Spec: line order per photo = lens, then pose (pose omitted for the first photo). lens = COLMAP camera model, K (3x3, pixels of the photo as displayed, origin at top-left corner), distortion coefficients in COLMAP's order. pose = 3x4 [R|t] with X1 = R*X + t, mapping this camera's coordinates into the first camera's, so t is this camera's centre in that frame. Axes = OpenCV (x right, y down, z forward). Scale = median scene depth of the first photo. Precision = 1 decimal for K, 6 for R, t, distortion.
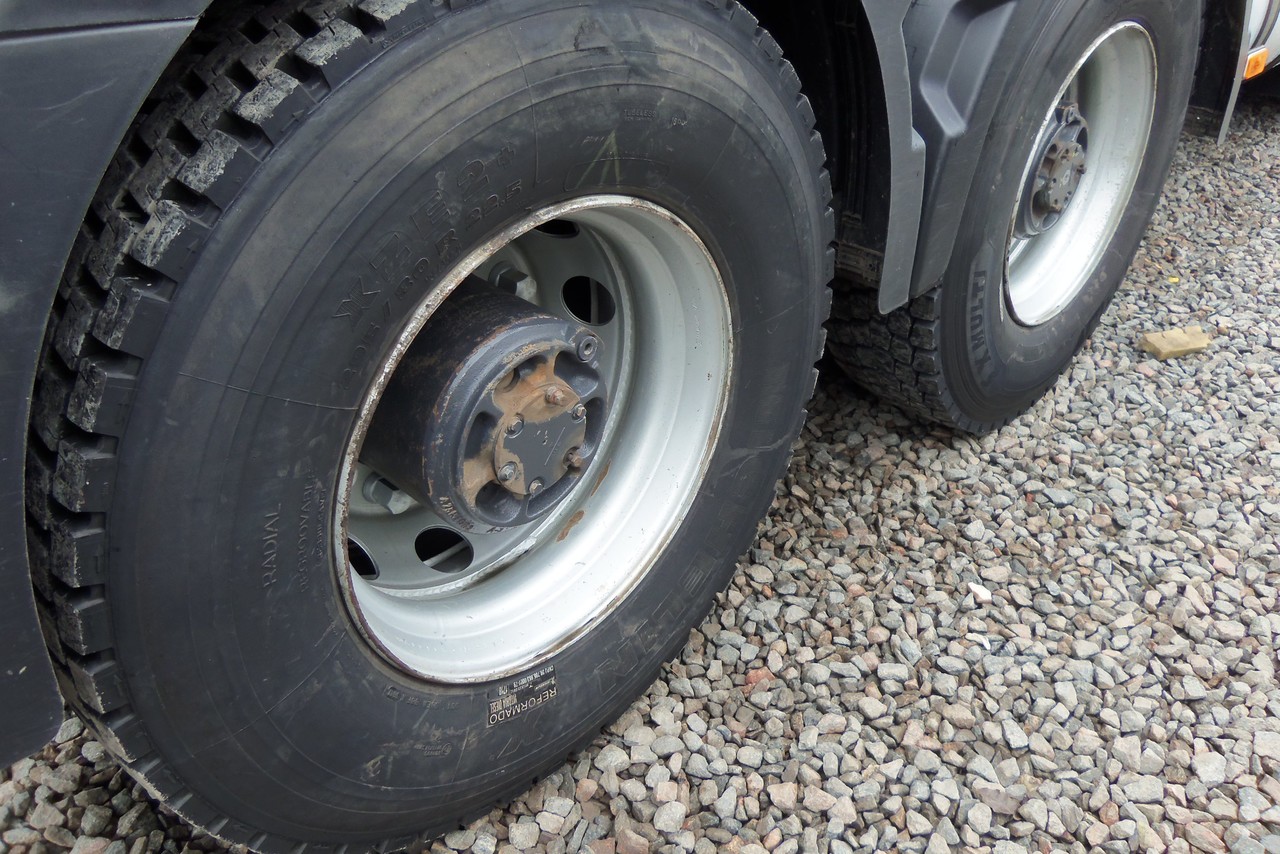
lens RADIAL K [[1060.7, 0, 638.1], [0, 1060.7, 423.5], [0, 0, 1]] dist [-0.014278, 0.012114]
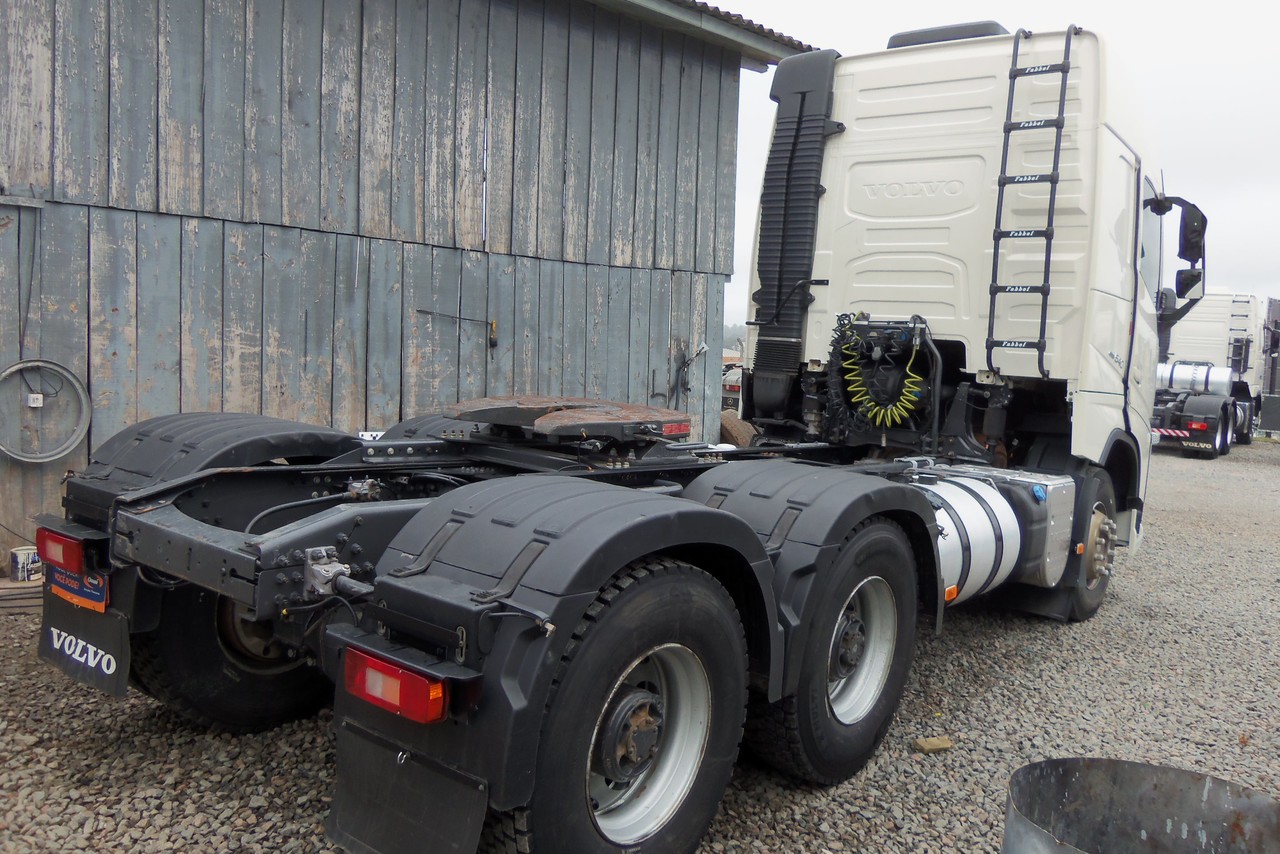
lens RADIAL K [[1060.7, 0, 642.6], [0, 1060.7, 425.3], [0, 0, 1]] dist [-0.014278, 0.012114]
pose [[0.993302, 0.041200, 0.107952, -0.239914], [0.010369, 0.898715, -0.438411, 0.274019], [-0.115081, 0.436594, 0.892268, -0.966507]]
